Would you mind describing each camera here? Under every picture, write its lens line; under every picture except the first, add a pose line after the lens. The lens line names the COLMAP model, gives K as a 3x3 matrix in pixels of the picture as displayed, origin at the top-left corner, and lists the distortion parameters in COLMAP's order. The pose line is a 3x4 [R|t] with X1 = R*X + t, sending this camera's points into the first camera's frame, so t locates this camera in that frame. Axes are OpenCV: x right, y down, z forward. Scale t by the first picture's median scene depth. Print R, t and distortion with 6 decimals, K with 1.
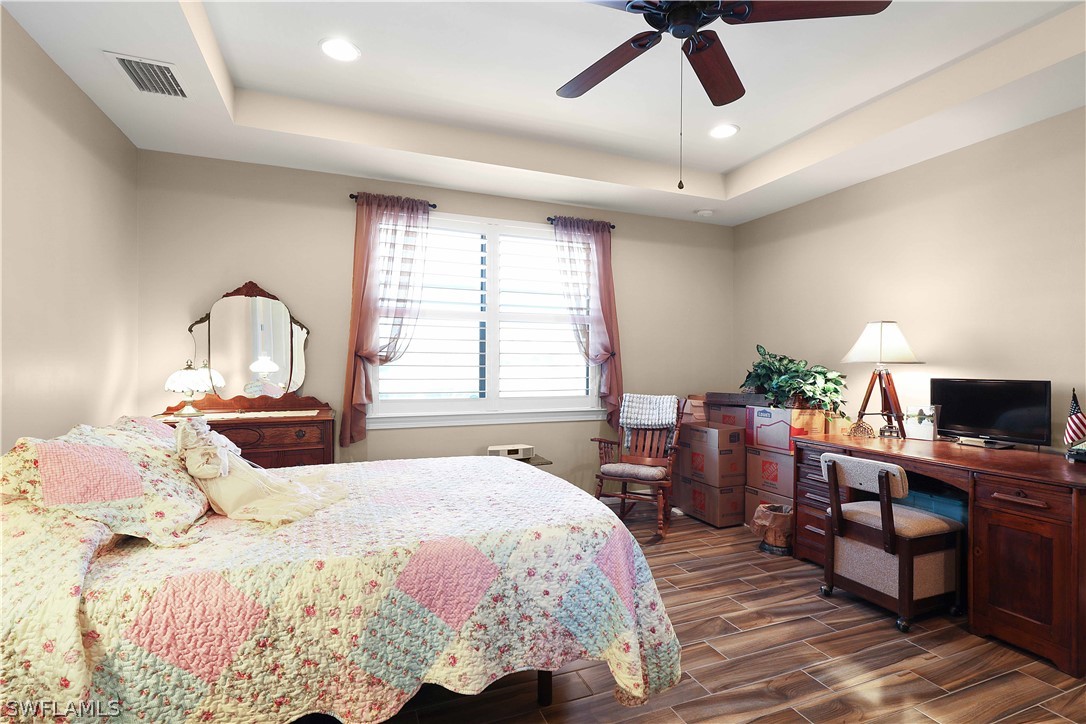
lens RADIAL K [[500.2, 0, 543.1], [0, 500.2, 364.3], [0, 0, 1]] dist [0.006996, -0.001942]
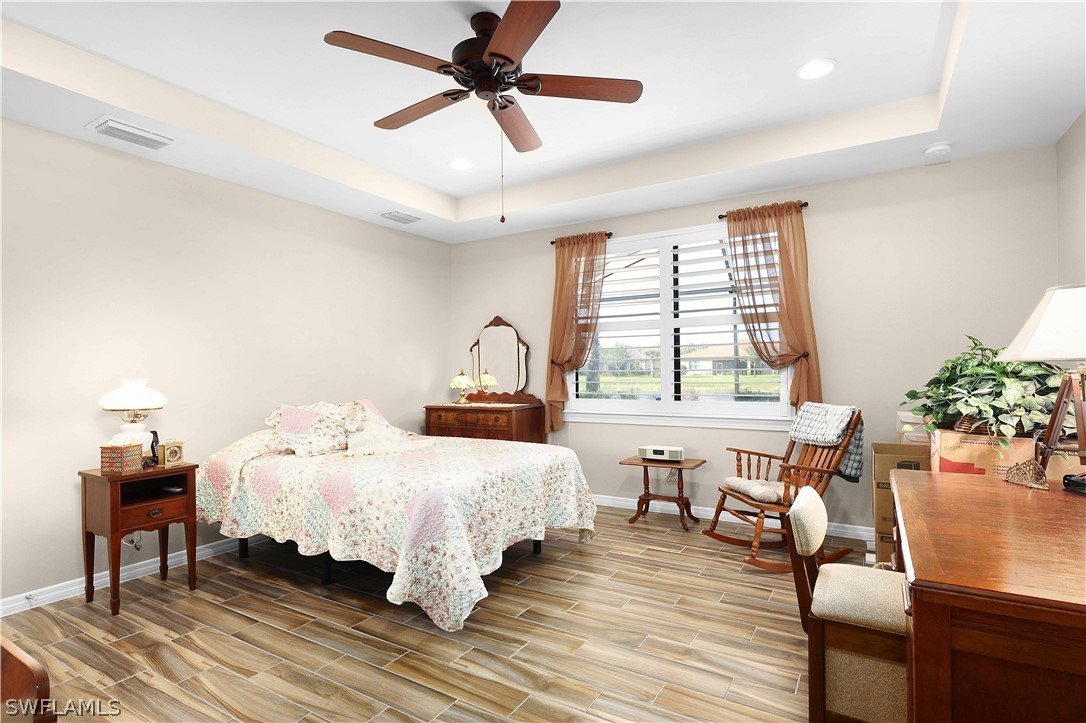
lens RADIAL K [[500.2, 0, 563.8], [0, 500.2, 363.3], [0, 0, 1]] dist [0.006996, -0.001942]
pose [[0.644561, -0.021195, -0.764259, 0.702036], [0.014682, 0.999774, -0.015344, 0.001768], [0.764412, -0.001331, 0.644727, 0.192016]]
